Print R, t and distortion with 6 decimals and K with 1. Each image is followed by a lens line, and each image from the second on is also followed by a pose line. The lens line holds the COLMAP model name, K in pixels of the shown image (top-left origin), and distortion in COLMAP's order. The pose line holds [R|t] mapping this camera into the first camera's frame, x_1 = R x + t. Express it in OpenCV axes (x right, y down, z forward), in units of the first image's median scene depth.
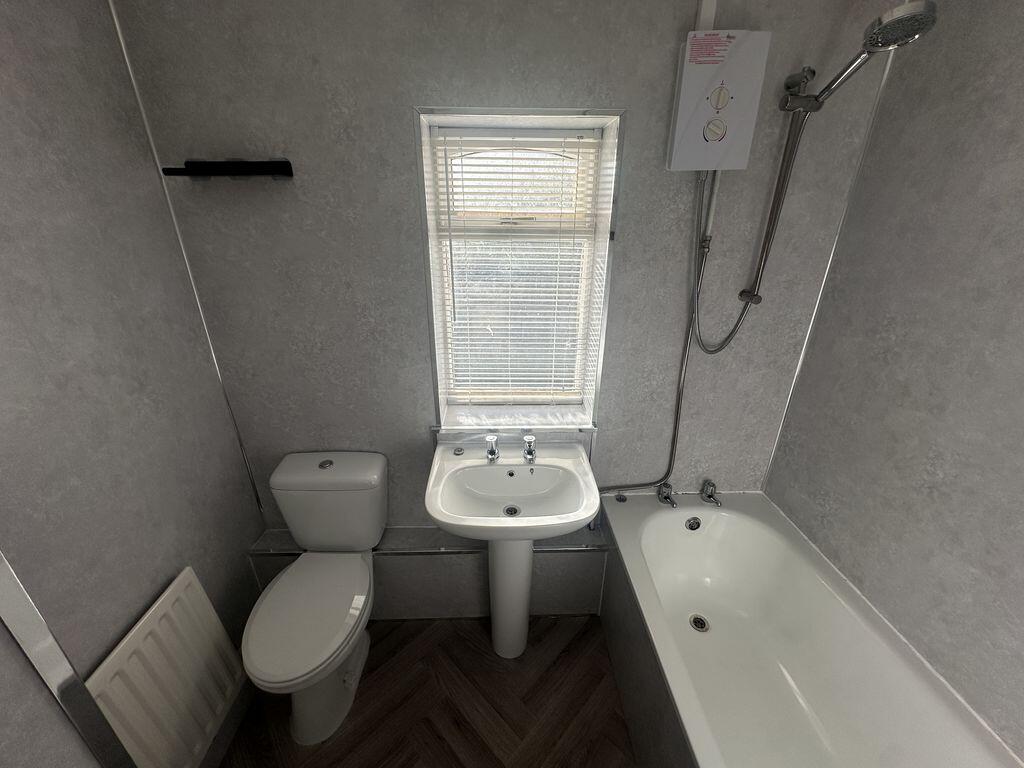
lens RADIAL K [[407.9, 0, 512.6], [0, 407.9, 385.4], [0, 0, 1]] dist [-0.001738, 0.000017]
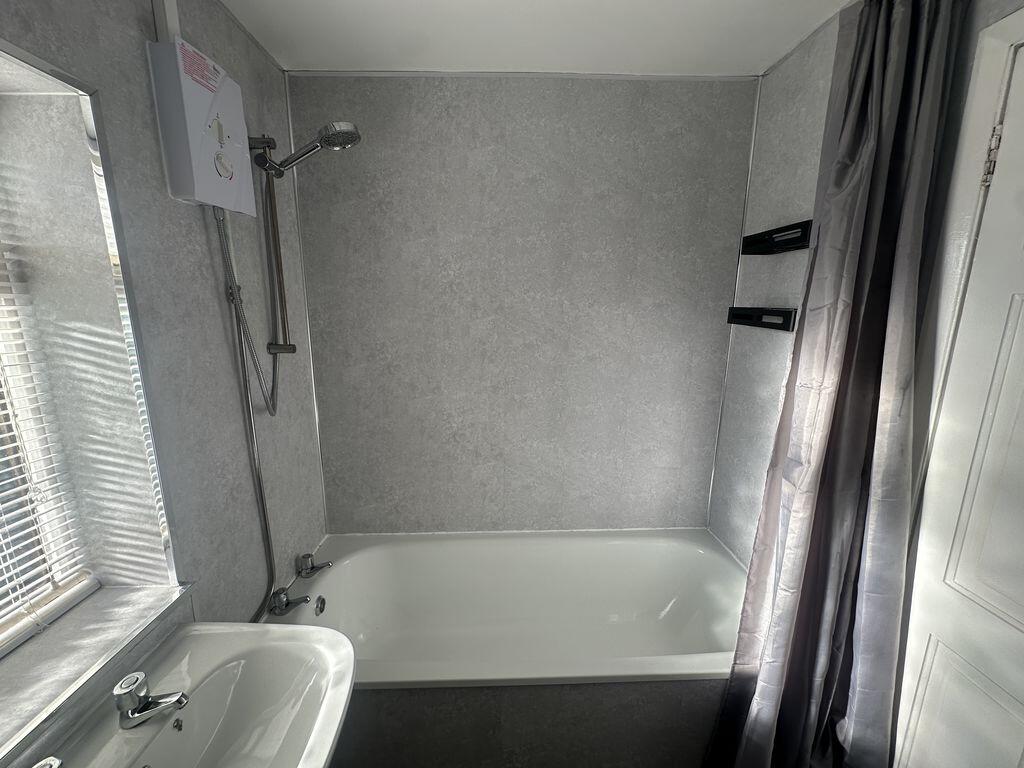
lens RADIAL K [[407.9, 0, 509.3], [0, 407.9, 380.5], [0, 0, 1]] dist [-0.001738, 0.000017]
pose [[0.005240, -0.199177, 0.979949, -0.399793], [0.391550, 0.902126, 0.181266, -0.121123], [-0.920142, 0.382749, 0.082715, 0.492728]]
